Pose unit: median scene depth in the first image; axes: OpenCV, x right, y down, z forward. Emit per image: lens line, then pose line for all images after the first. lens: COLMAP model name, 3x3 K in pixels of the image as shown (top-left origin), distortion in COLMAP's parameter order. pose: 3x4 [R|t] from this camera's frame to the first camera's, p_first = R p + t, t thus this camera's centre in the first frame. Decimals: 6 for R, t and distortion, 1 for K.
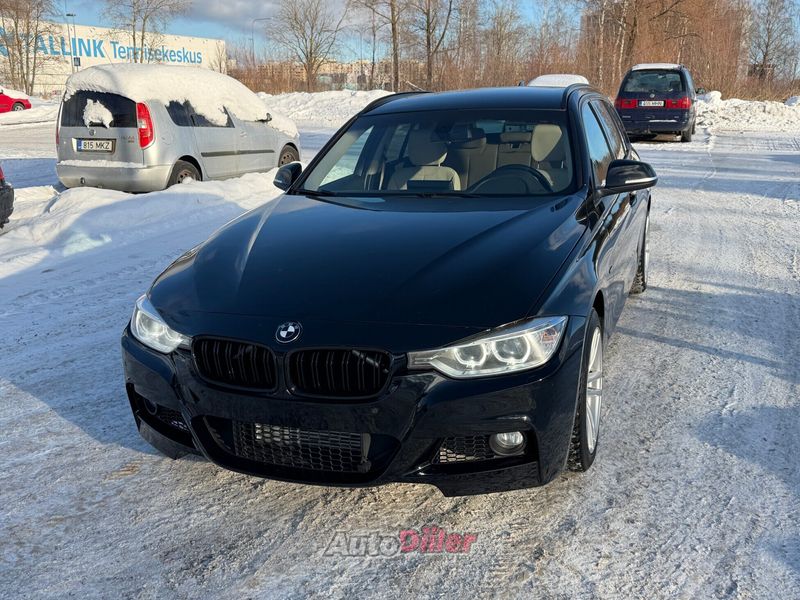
lens RADIAL K [[784.5, 0, 402.6], [0, 784.5, 301.5], [0, 0, 1]] dist [0.008668, 0.000000]
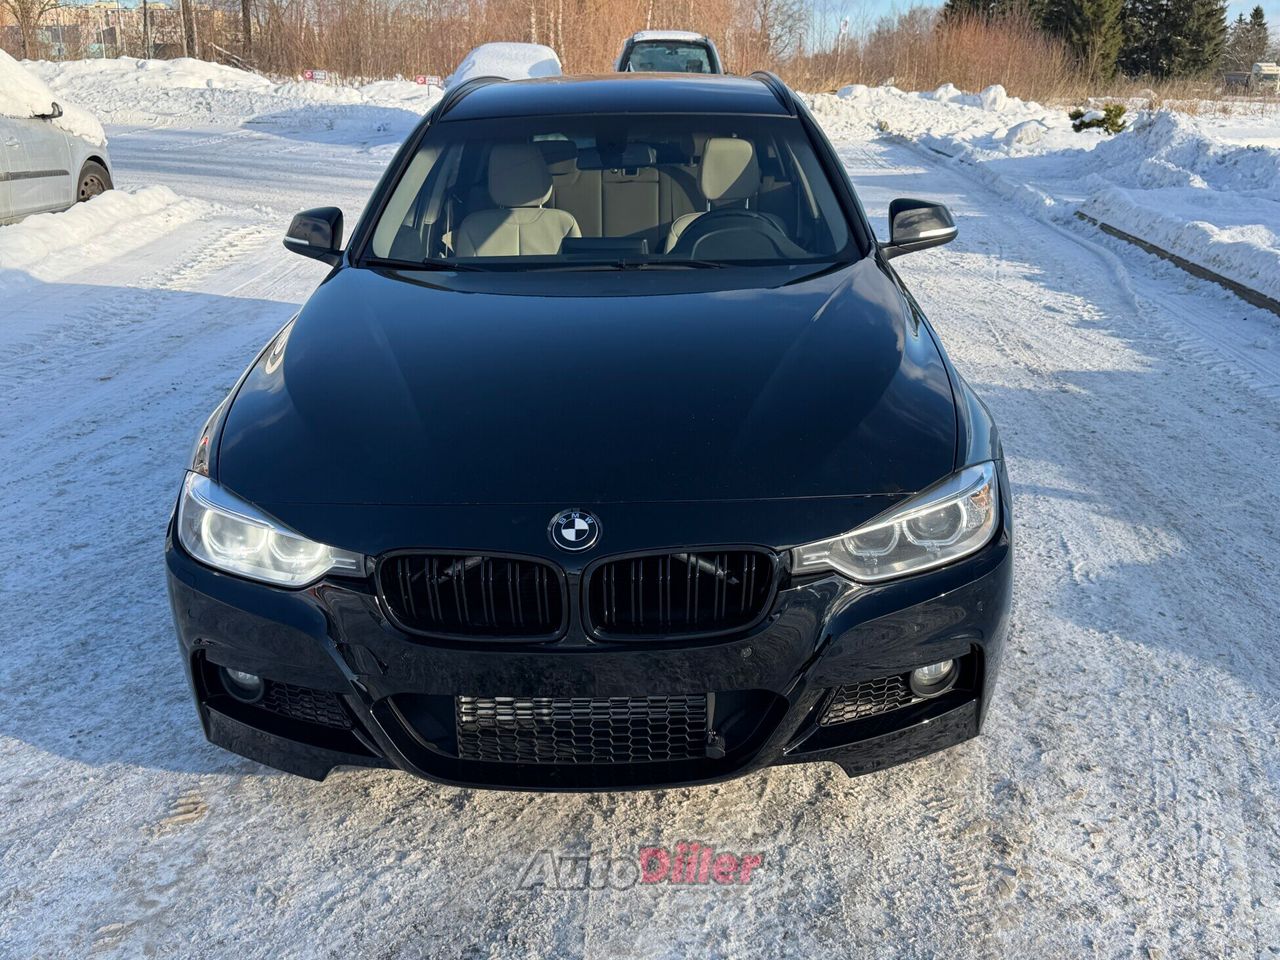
lens RADIAL K [[1255.1, 0, 639.8], [0, 1255.1, 471.9], [0, 0, 1]] dist [0.008668, 0.000000]
pose [[0.946480, -0.078891, 0.312973, -0.341555], [0.062894, 0.996160, 0.060902, -0.048559], [-0.316576, -0.037959, 0.947807, 0.127654]]
